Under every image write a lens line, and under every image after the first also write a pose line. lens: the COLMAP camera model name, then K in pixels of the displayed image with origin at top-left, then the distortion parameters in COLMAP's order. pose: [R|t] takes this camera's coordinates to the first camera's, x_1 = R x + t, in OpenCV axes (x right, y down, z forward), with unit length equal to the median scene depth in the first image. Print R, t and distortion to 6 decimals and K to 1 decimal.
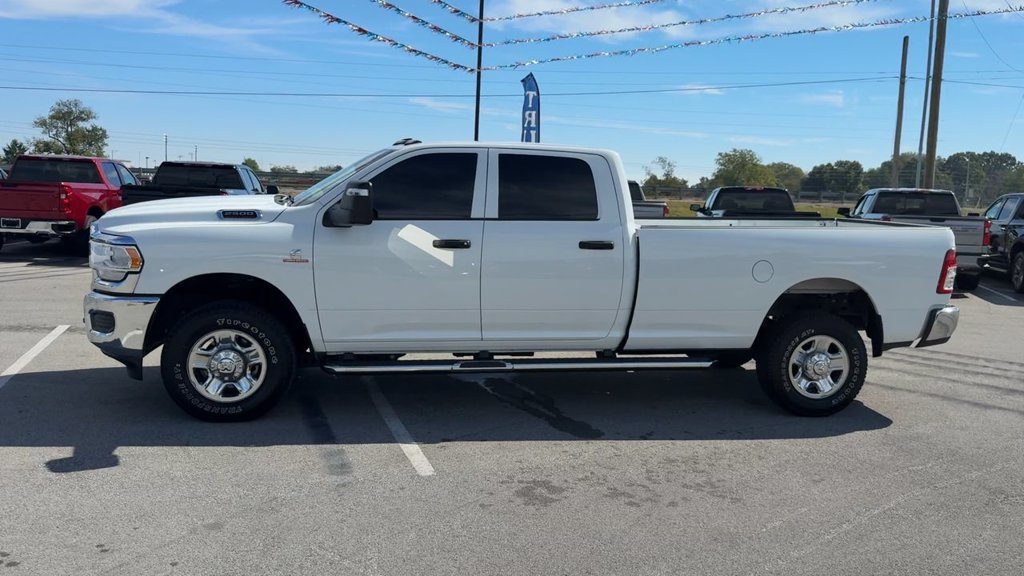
lens RADIAL K [[800.6, 0, 546.4], [0, 800.6, 286.1], [0, 0, 1]] dist [0.093928, -0.152164]
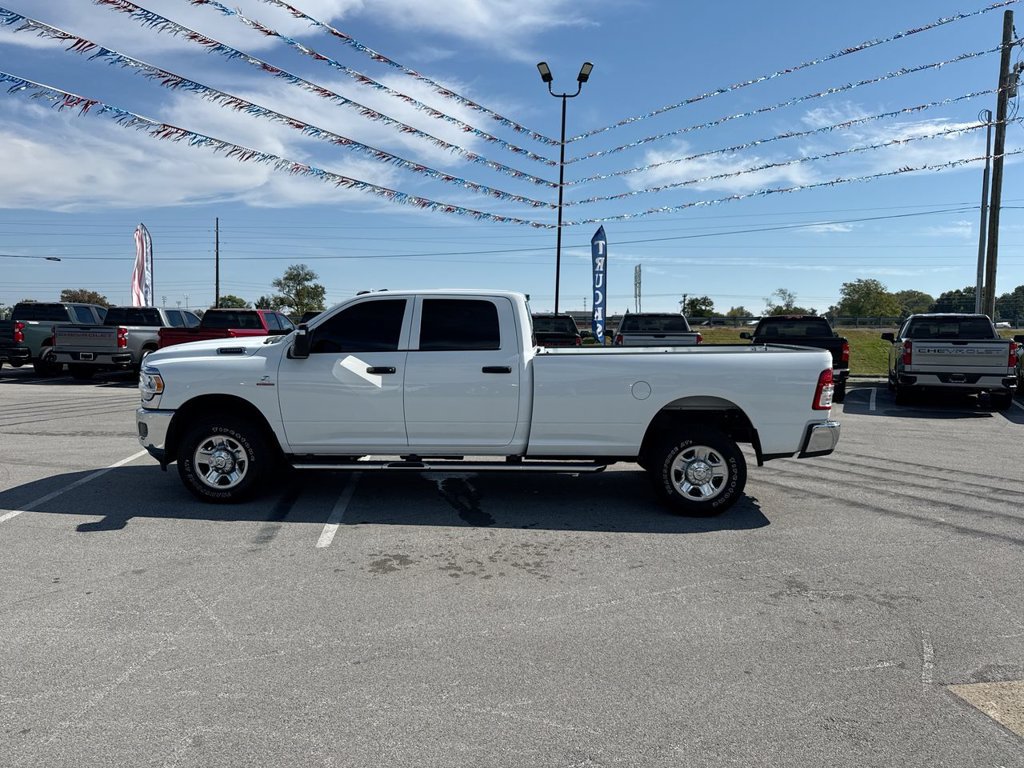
lens RADIAL K [[689.8, 0, 512.0], [0, 689.8, 384.0], [0, 0, 1]] dist [0.094457, -0.144913]
pose [[0.972785, -0.008179, -0.231565, 0.329317], [0.000155, 0.999400, -0.034645, 0.007659], [0.231709, 0.033666, 0.972202, -0.029752]]
